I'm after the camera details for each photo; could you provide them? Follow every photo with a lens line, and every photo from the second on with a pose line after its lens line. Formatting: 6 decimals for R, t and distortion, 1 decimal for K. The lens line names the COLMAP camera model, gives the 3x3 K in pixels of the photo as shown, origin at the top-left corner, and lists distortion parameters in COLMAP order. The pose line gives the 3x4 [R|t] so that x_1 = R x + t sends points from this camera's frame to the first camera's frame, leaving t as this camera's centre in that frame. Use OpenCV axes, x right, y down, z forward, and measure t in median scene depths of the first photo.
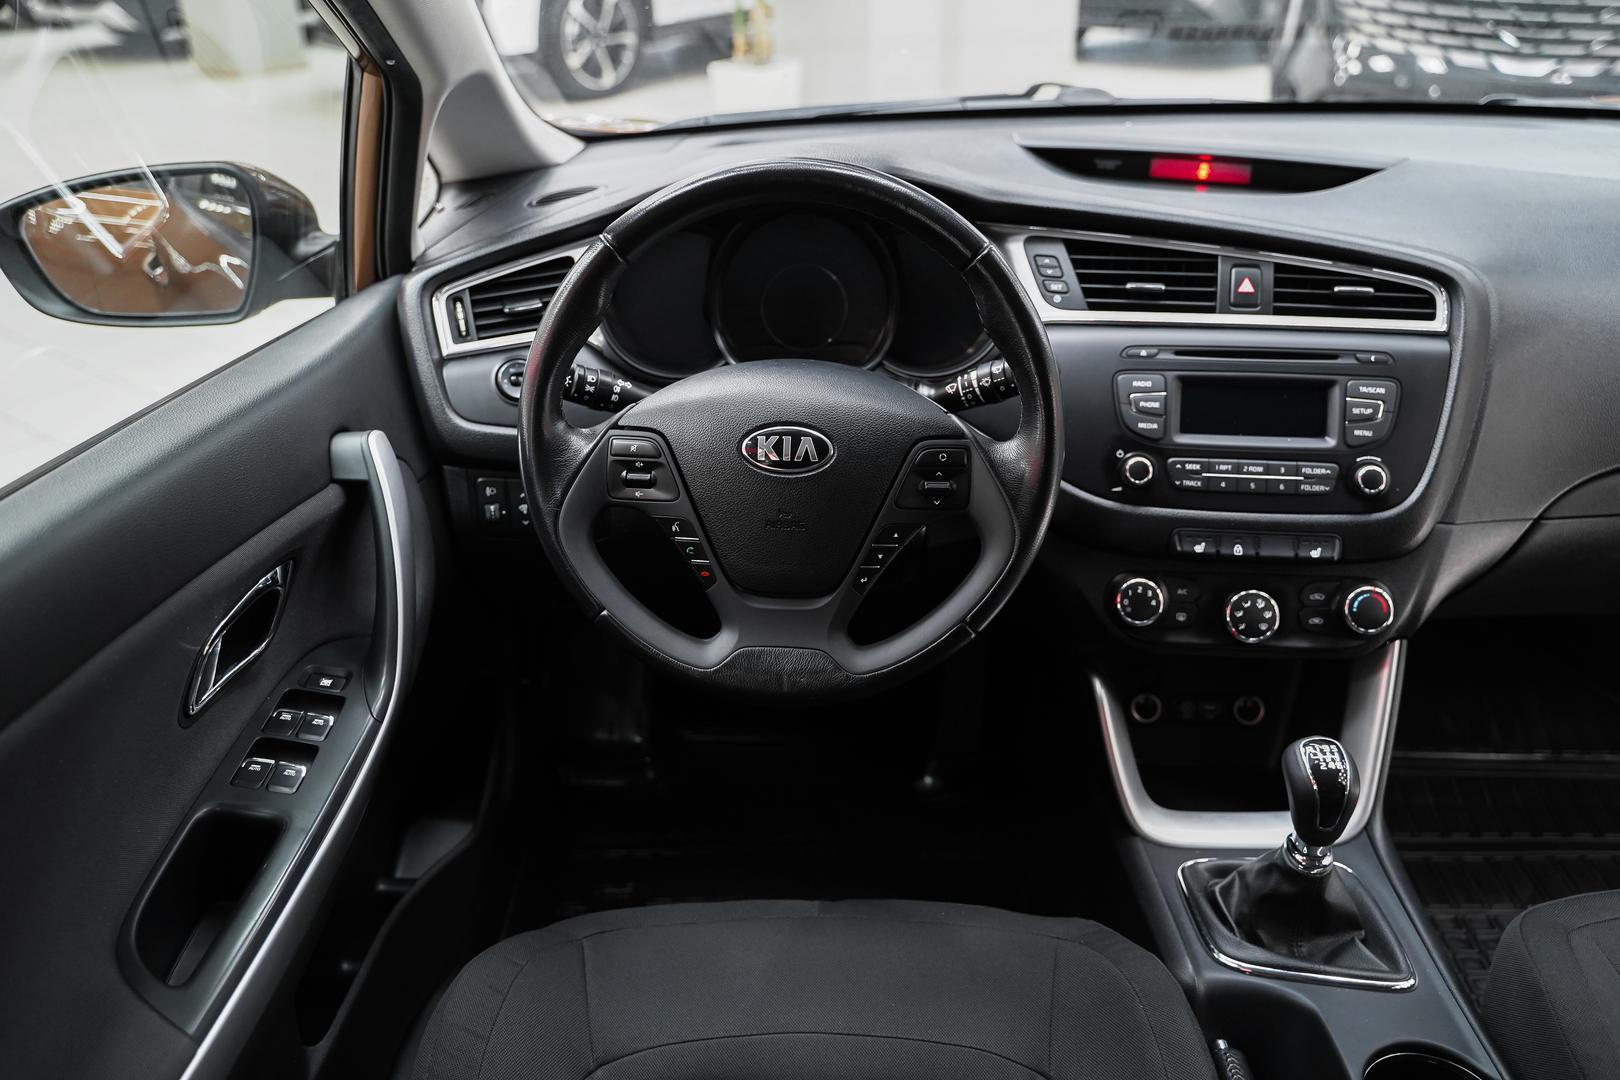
lens RADIAL K [[1289.4, 0, 810.0], [0, 1289.4, 540.0], [0, 0, 1]] dist [-0.021154, 0.006038]
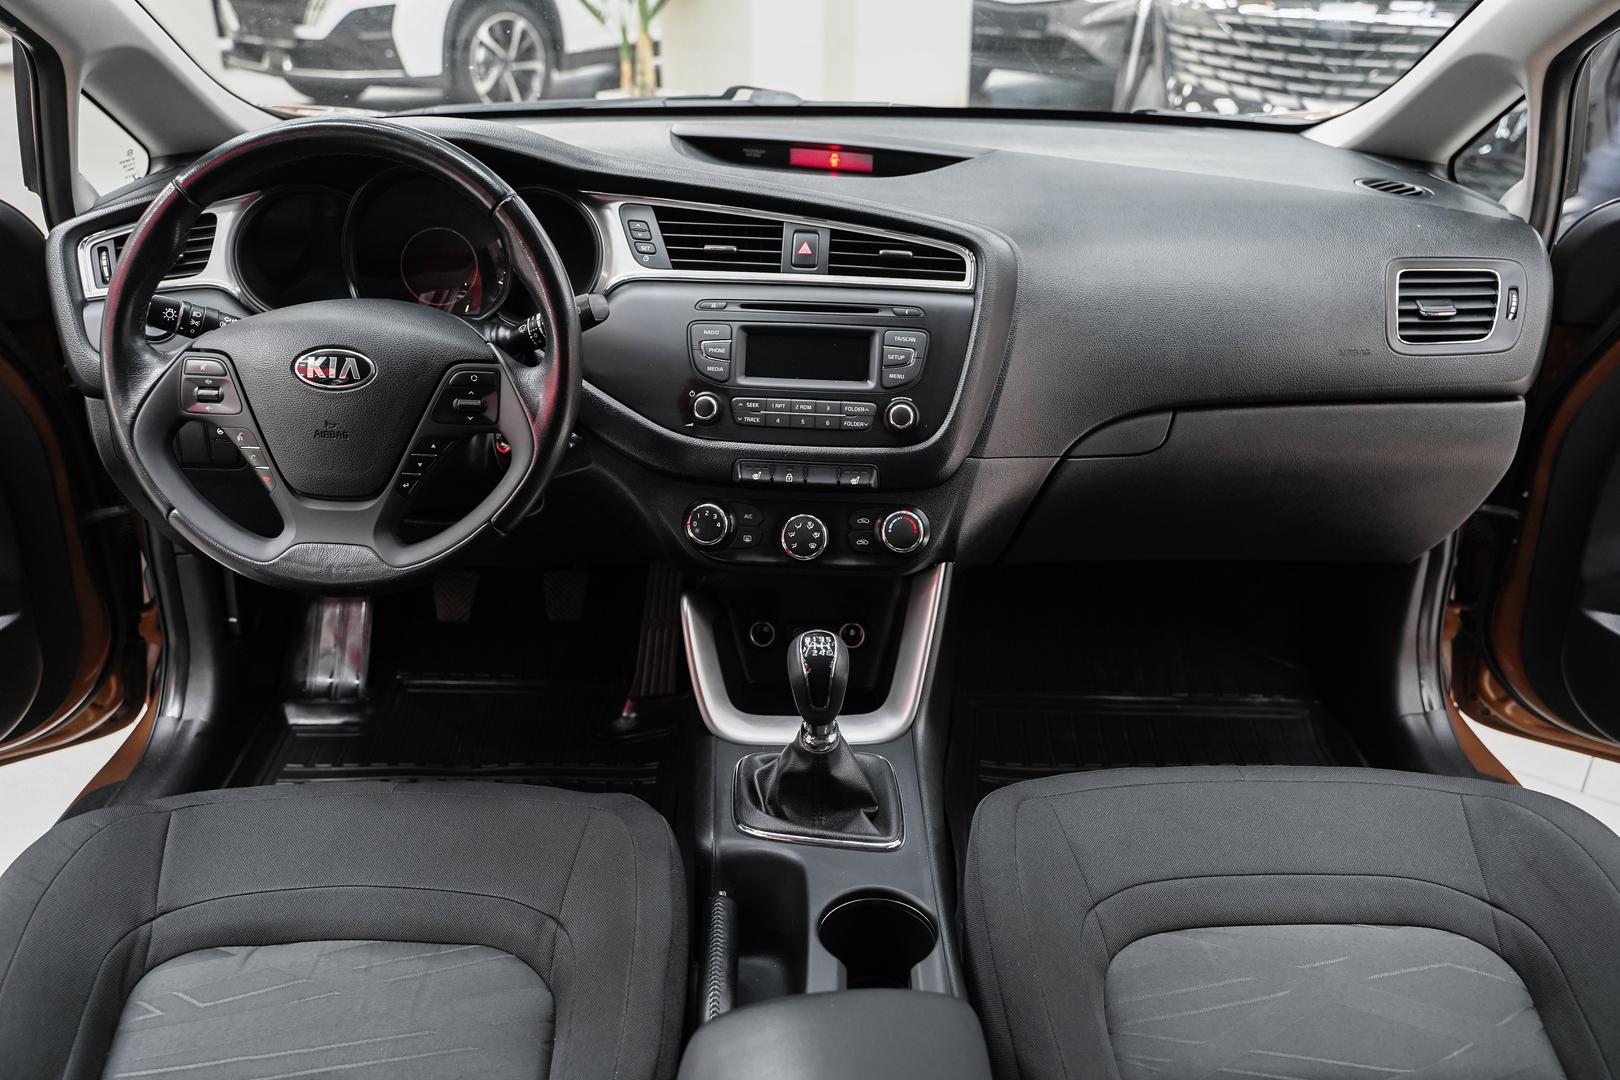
lens RADIAL K [[1262.5, 0, 810.0], [0, 1262.5, 540.0], [0, 0, 1]] dist [-0.011650, -0.003919]
pose [[0.998393, 0.008480, 0.056023, 0.286475], [-0.007367, 0.999772, -0.020055, 0.084431], [-0.056181, 0.019610, 0.998228, -0.115192]]
